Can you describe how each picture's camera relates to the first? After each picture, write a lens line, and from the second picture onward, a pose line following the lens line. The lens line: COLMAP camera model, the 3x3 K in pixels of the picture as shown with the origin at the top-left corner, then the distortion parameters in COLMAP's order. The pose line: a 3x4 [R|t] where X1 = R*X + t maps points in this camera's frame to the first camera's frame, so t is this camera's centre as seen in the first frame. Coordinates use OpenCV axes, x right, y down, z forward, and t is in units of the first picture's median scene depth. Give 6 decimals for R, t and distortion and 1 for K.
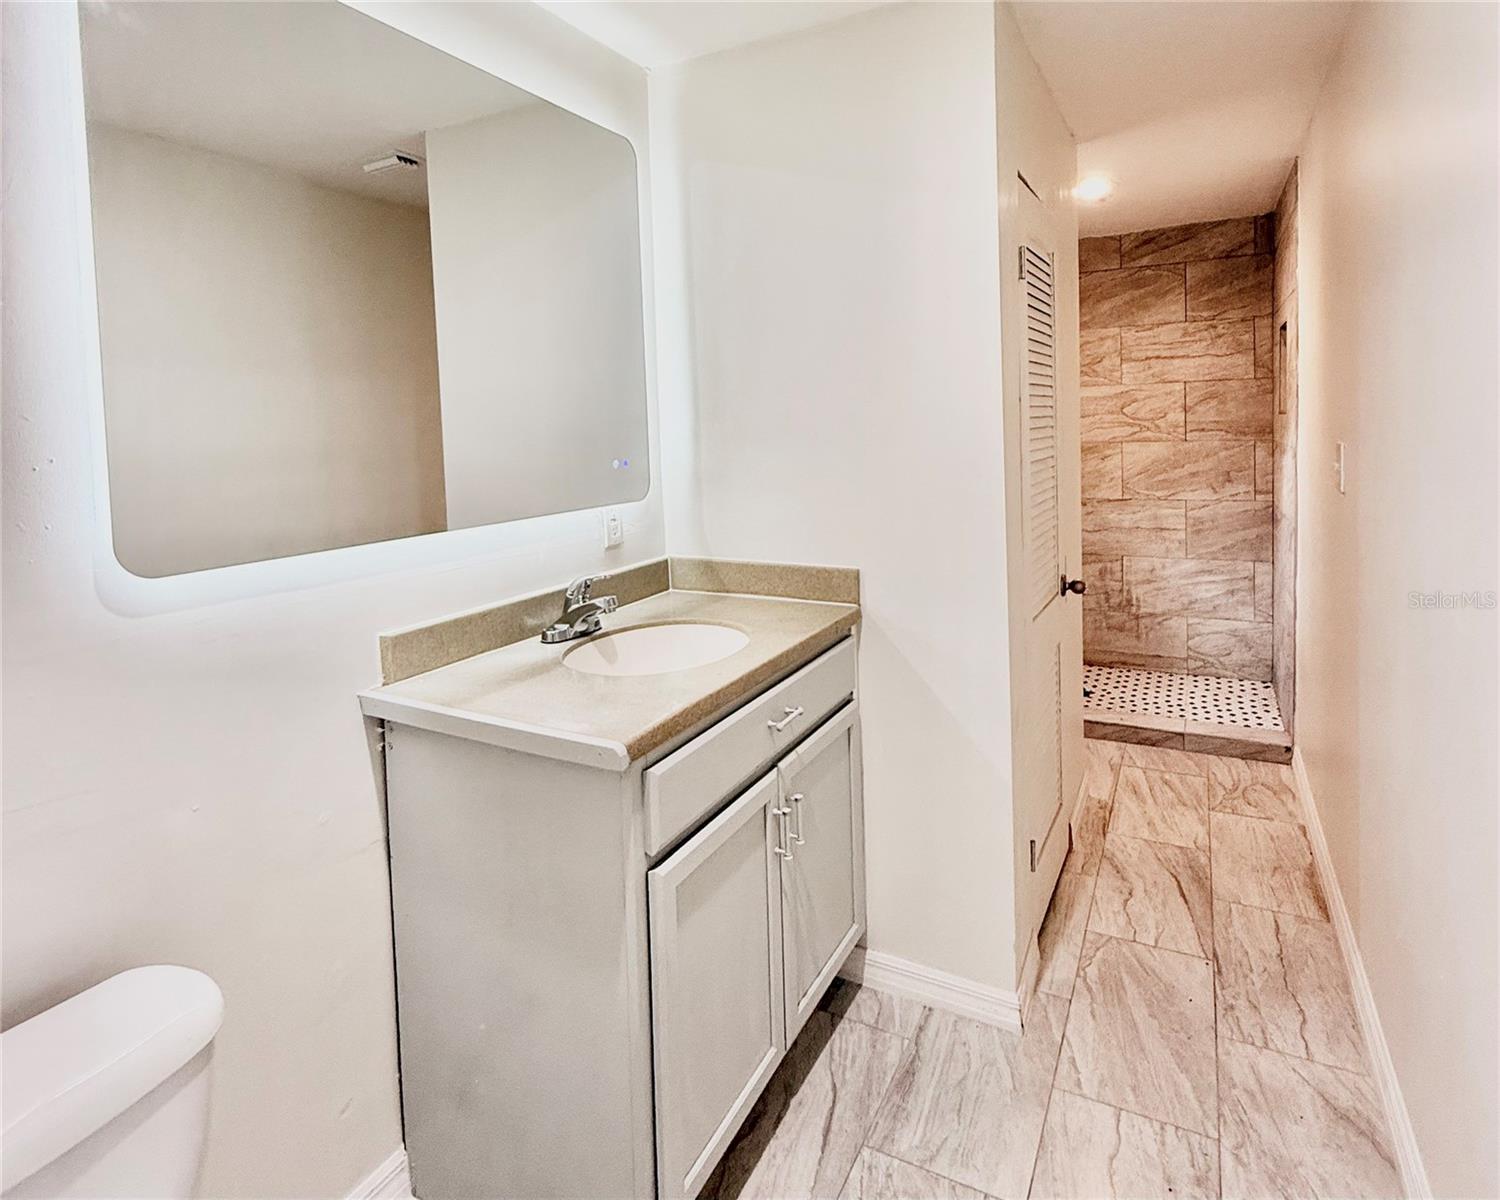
lens RADIAL K [[827.4, 0, 750.0], [0, 827.4, 600.0], [0, 0, 1]] dist [-0.000810, -0.000278]
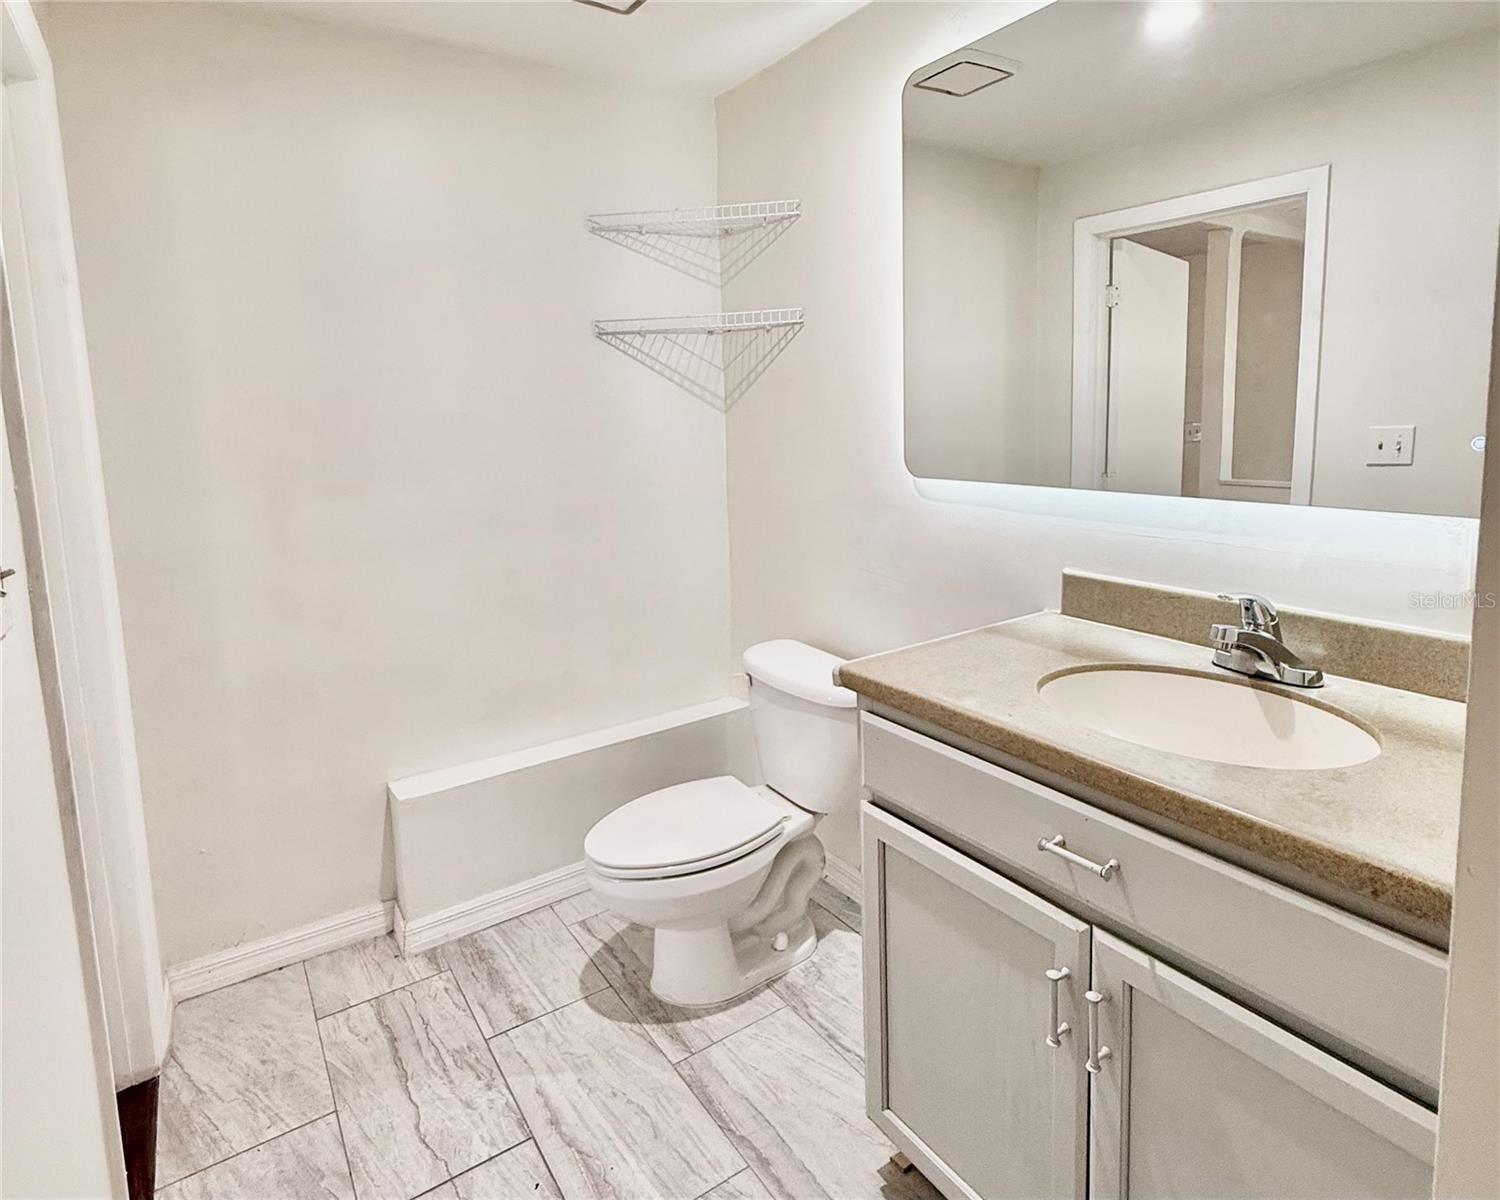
lens RADIAL K [[827.4, 0, 750.0], [0, 827.4, 600.0], [0, 0, 1]] dist [-0.000810, -0.000278]
pose [[-0.475178, 0.237062, -0.847353, 0.594772], [-0.139217, 0.930636, 0.338432, -0.200260], [0.868807, 0.278781, -0.409214, 0.906827]]
